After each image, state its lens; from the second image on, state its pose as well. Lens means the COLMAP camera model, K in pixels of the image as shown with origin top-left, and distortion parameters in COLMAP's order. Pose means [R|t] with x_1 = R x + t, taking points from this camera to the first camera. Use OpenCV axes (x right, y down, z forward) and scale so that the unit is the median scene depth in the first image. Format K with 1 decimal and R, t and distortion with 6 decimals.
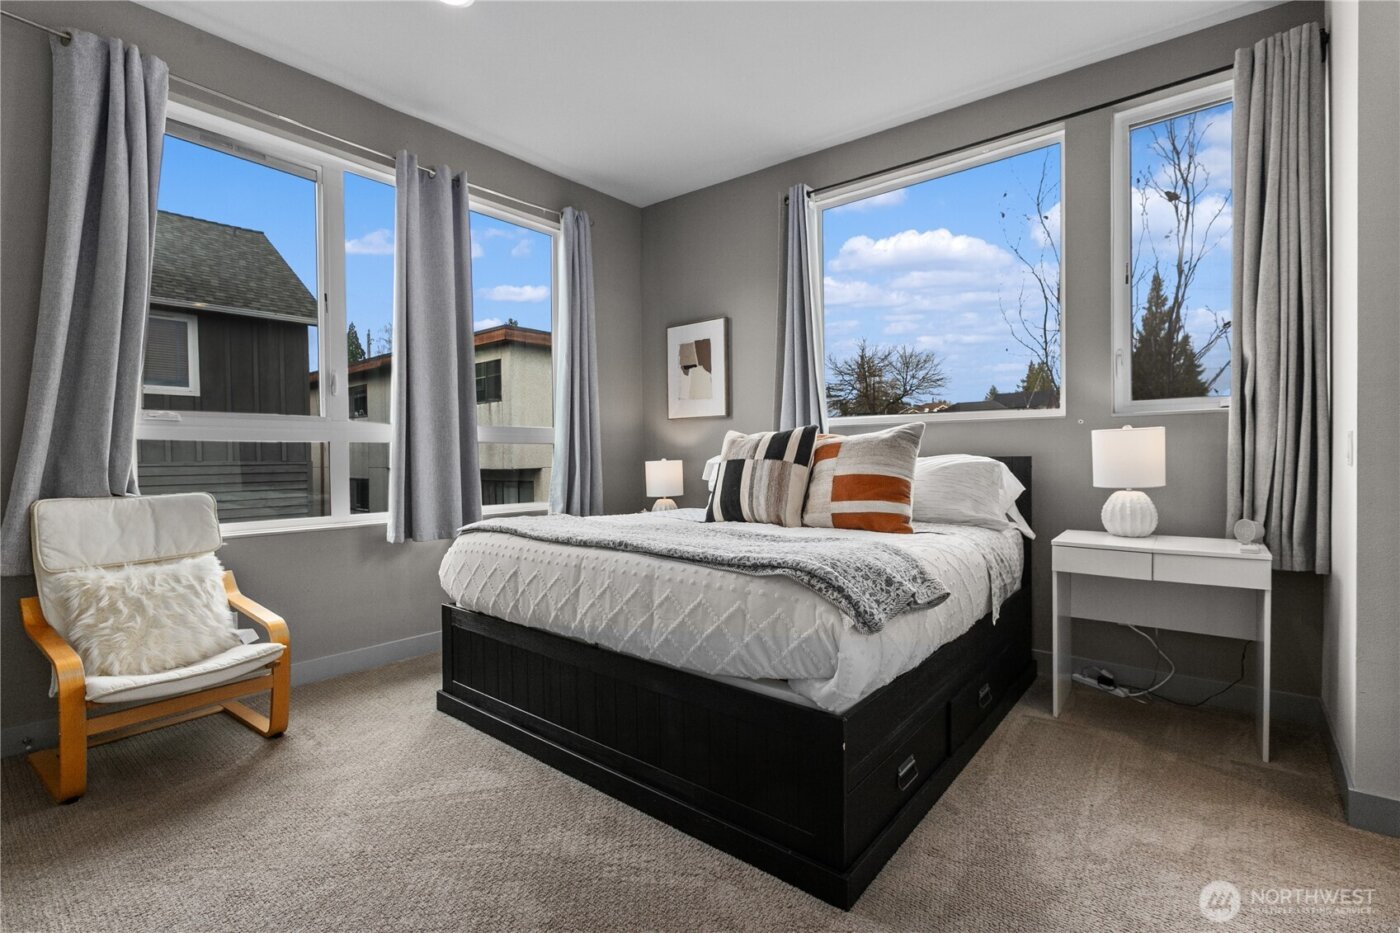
lens RADIAL K [[638.5, 0, 700.0], [0, 638.5, 466.5], [0, 0, 1]] dist [-0.001400, -0.000230]
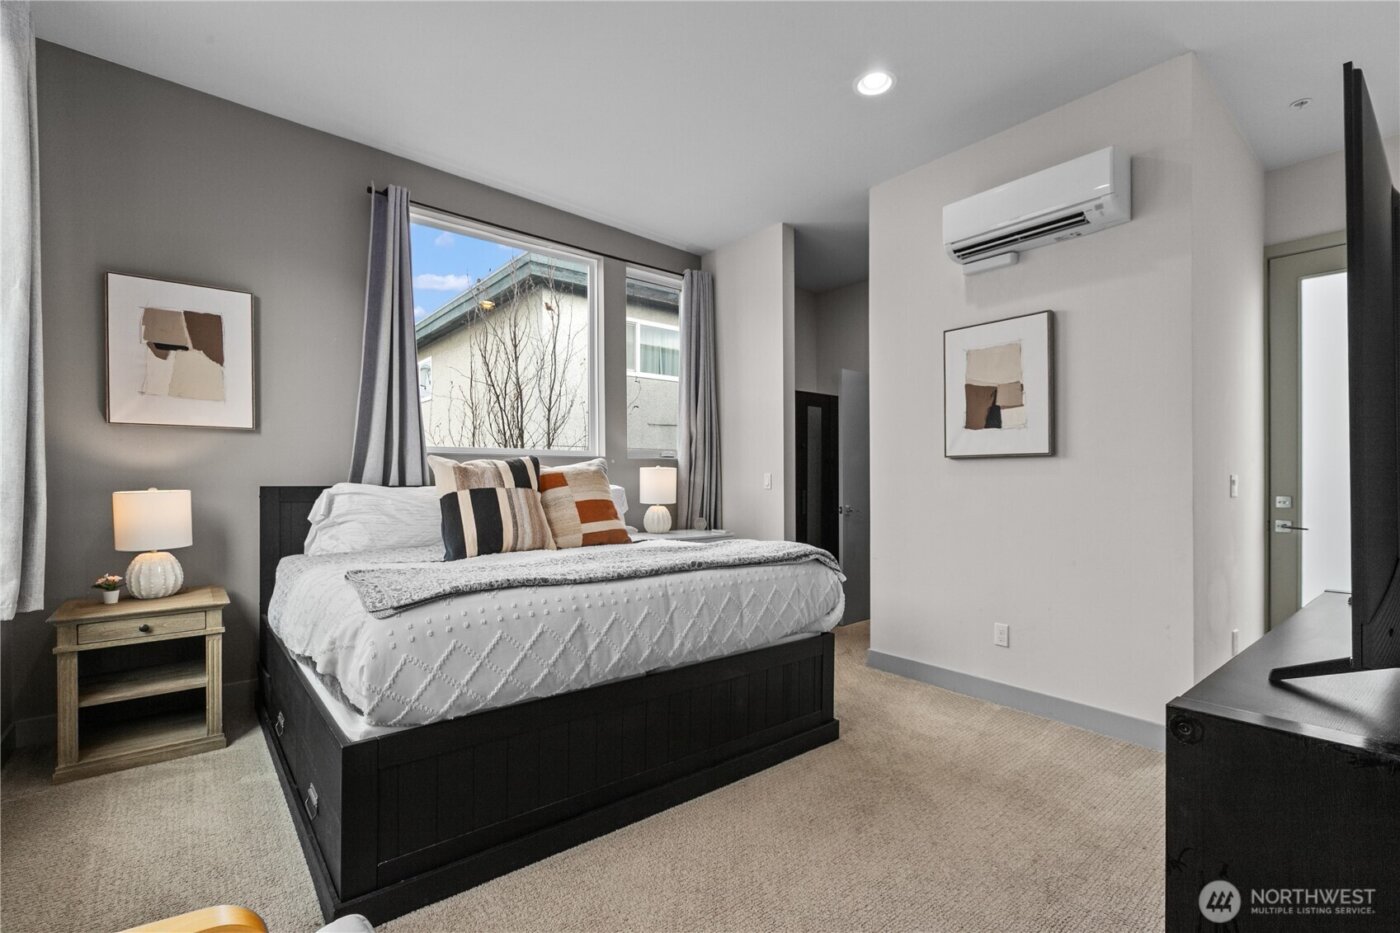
lens RADIAL K [[628.3, 0, 698.5], [0, 628.3, 459.7], [0, 0, 1]] dist [0.000435, -0.000710]
pose [[0.192193, 0.037305, 0.980648, -0.901115], [0.013682, 0.999078, -0.040687, -0.012435], [-0.981262, 0.021237, 0.191506, 0.582879]]
